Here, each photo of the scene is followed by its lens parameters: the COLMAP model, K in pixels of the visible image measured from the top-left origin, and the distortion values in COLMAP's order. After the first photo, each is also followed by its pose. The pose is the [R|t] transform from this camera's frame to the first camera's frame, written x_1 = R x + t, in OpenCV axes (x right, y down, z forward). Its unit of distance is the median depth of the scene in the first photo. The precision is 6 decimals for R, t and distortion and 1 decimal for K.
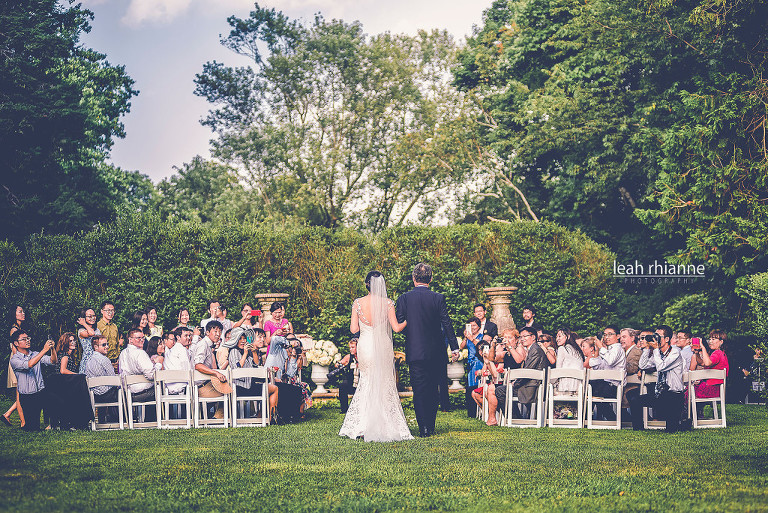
lens RADIAL K [[2106.0, 0, 384.0], [0, 2106.0, 256.5], [0, 0, 1]] dist [-0.130206, -0.806835]
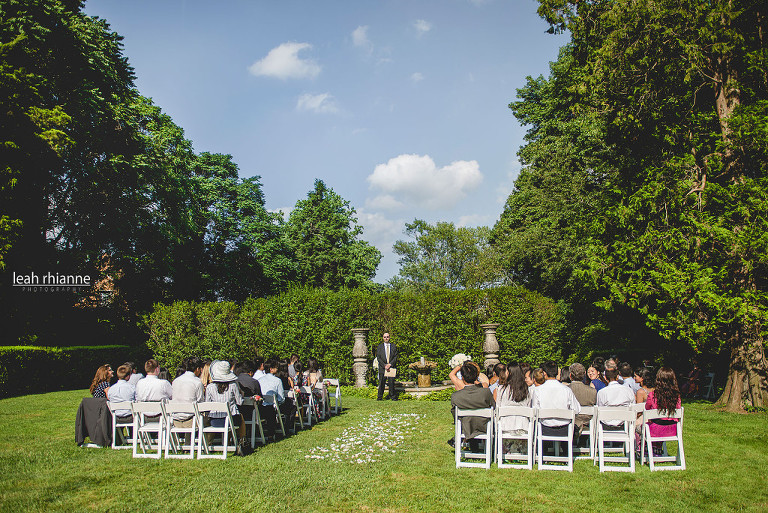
lens RADIAL K [[620.1, 0, 387.2], [0, 620.1, 281.1], [0, 0, 1]] dist [-0.045713, -0.003373]
pose [[0.988004, -0.017950, -0.153383, 0.069343], [0.009557, 0.998425, -0.055285, 0.009463], [0.154134, 0.053156, 0.986619, 0.666801]]
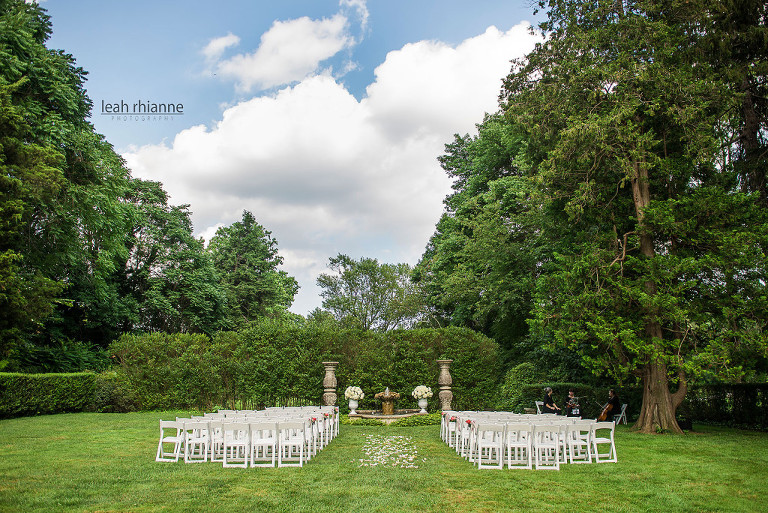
lens RADIAL K [[622.3, 0, 398.8], [0, 622.3, 255.9], [0, 0, 1]] dist [-0.047480, -0.002438]
pose [[0.999619, 0.014980, 0.023163, -0.004920], [-0.011525, 0.989700, -0.142694, 0.002040], [-0.025062, 0.142372, 0.989496, 0.551238]]
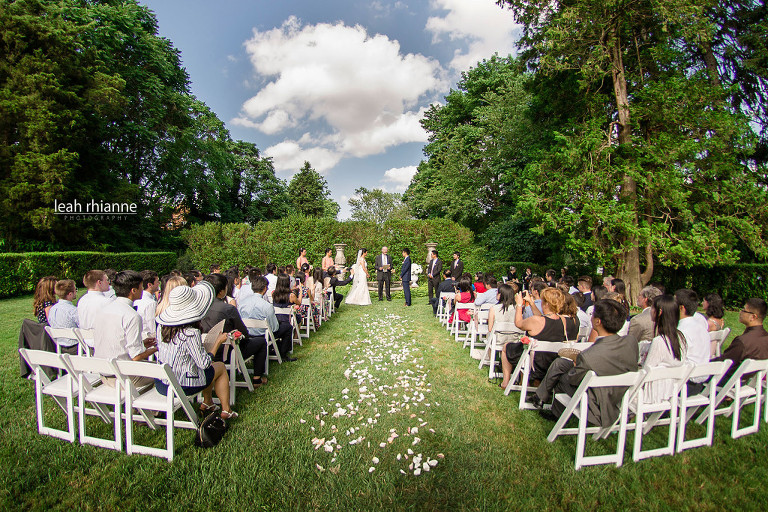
lens RADIAL K [[310.2, 0, 384.0], [0, 310.2, 256.0], [0, 0, 1]] dist [-0.062885, -0.000185]
pose [[0.999732, 0.019998, -0.011696, 0.012450], [-0.019416, 0.998661, 0.047942, 0.017508], [0.012639, -0.047702, 0.998782, 0.846621]]
